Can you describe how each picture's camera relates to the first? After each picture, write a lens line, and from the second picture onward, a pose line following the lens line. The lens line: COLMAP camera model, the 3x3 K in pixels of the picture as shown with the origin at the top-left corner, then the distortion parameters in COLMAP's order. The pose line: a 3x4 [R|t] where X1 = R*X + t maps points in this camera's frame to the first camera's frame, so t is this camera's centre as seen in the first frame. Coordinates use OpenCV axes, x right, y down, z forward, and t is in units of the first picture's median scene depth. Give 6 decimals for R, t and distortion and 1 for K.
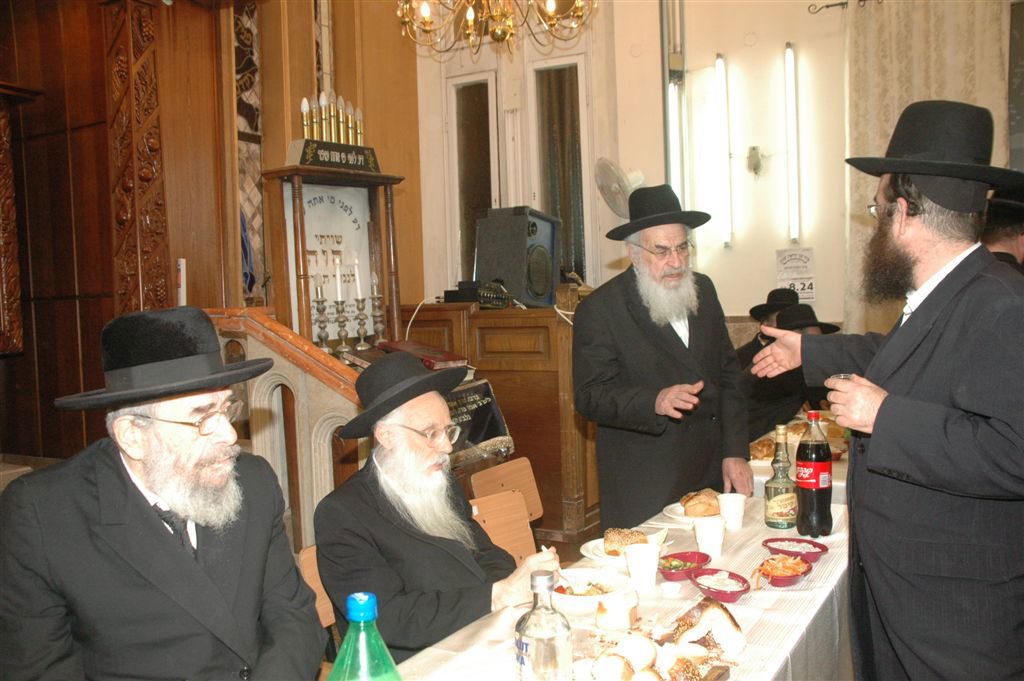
lens RADIAL K [[869.0, 0, 512.0], [0, 869.0, 340.5], [0, 0, 1]] dist [-0.209761, 0.328148]
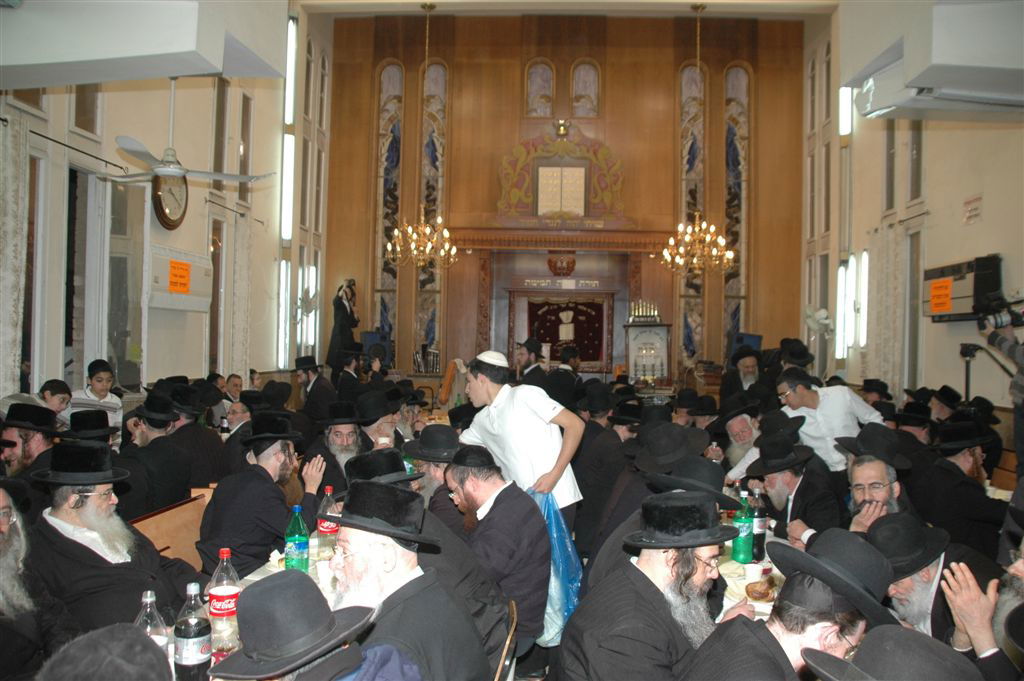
lens RADIAL K [[869.0, 0, 512.0], [0, 869.0, 340.5], [0, 0, 1]] dist [-0.209761, 0.328148]
pose [[0.414400, 0.046712, -0.908895, 2.334263], [-0.079878, 0.996695, 0.014805, -0.132129], [0.906583, 0.066466, 0.416761, -0.728572]]
